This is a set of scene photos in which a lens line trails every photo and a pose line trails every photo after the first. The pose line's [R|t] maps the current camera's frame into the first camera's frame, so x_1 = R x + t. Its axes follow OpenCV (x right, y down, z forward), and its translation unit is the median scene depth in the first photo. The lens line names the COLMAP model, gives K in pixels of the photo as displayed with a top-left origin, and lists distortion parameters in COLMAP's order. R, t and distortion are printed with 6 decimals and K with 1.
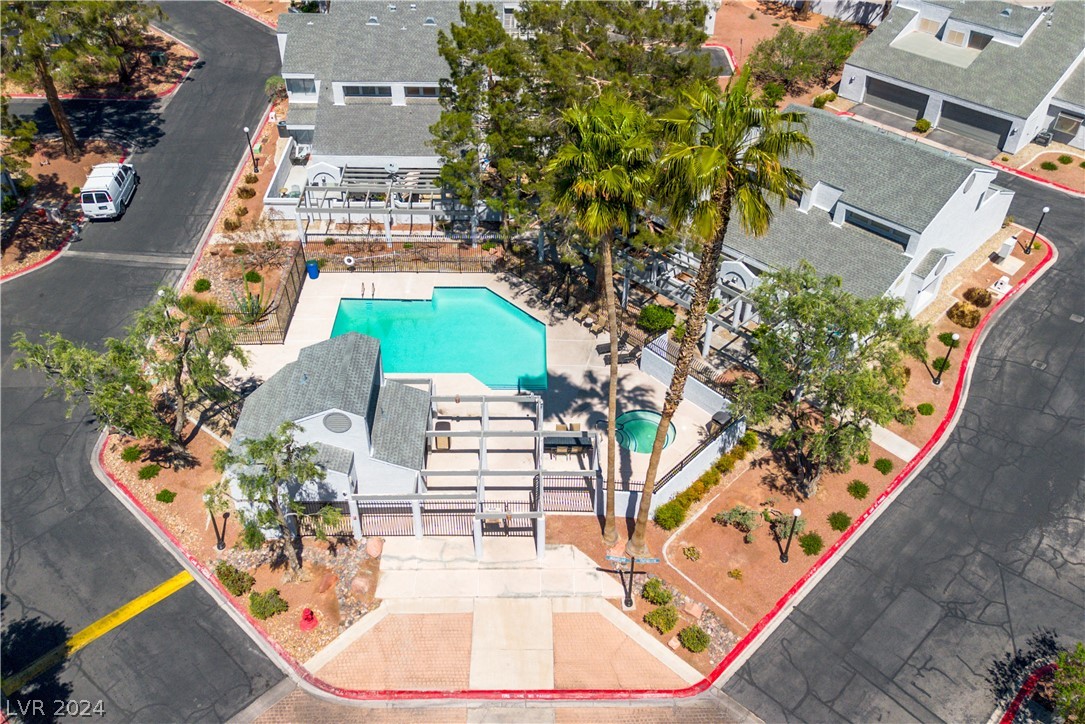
lens RADIAL K [[964.1, 0, 542.5], [0, 964.1, 362.0], [0, 0, 1]] dist [0.034743, -0.000833]
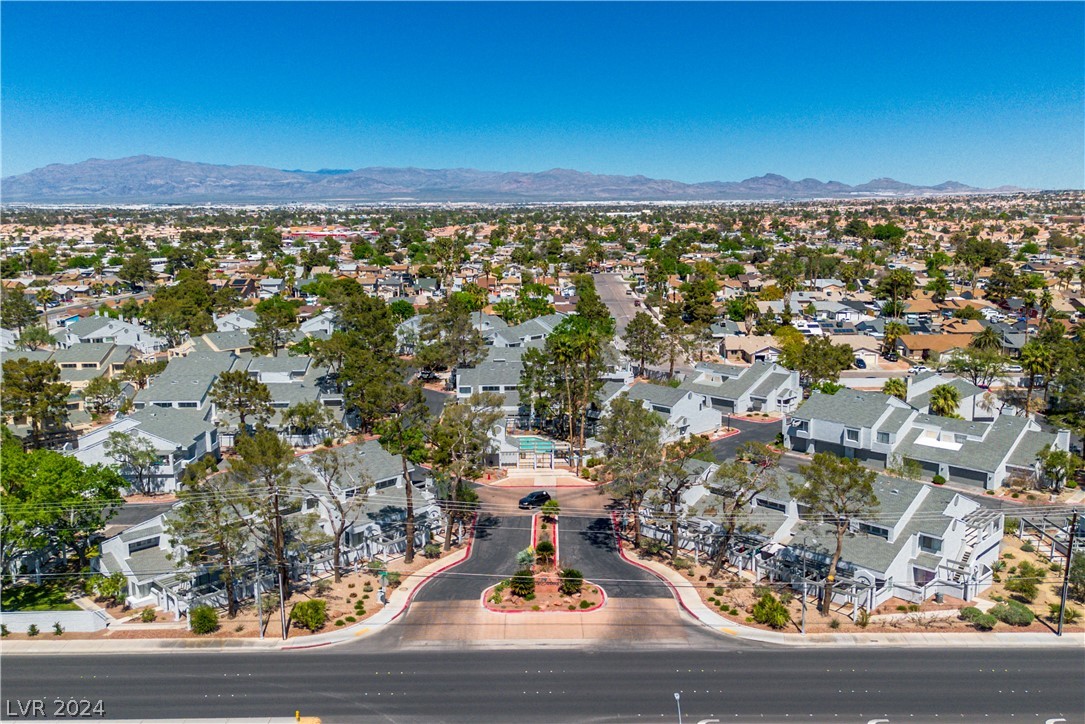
lens RADIAL K [[964.1, 0, 542.5], [0, 964.1, 362.0], [0, 0, 1]] dist [0.034743, -0.000833]
pose [[0.999501, -0.023176, -0.021450, 0.037478], [0.009521, 0.868794, -0.495081, 1.321495], [0.030110, 0.494630, 0.868582, -1.853733]]
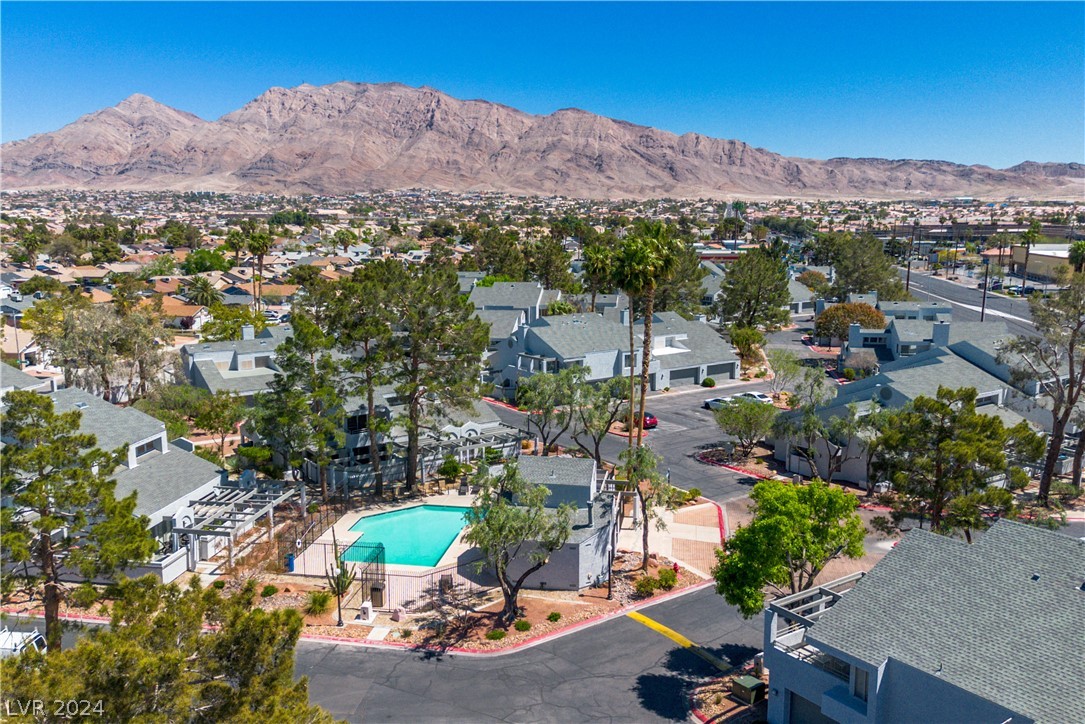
lens RADIAL K [[964.1, 0, 542.5], [0, 964.1, 362.0], [0, 0, 1]] dist [0.034743, -0.000833]
pose [[0.152397, -0.164991, 0.974450, -1.374005], [0.628667, 0.776964, 0.033235, -0.146229], [-0.762597, 0.607539, 0.222131, 0.484285]]
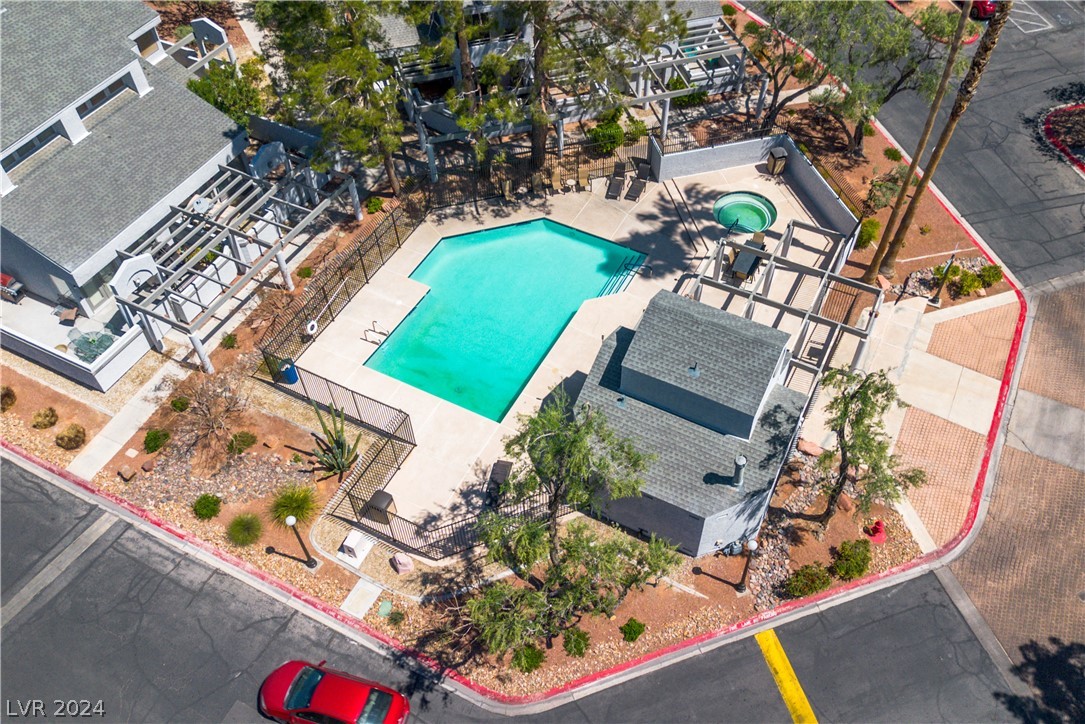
lens RADIAL K [[960.2, 0, 589.4], [0, 960.2, 362.2], [0, 0, 1]] dist [0.039236, -0.005205]
pose [[0.433039, -0.686084, 0.584608, -0.629019], [0.556326, 0.713736, 0.425537, -0.317915], [-0.709210, 0.140958, 0.690762, 0.419506]]
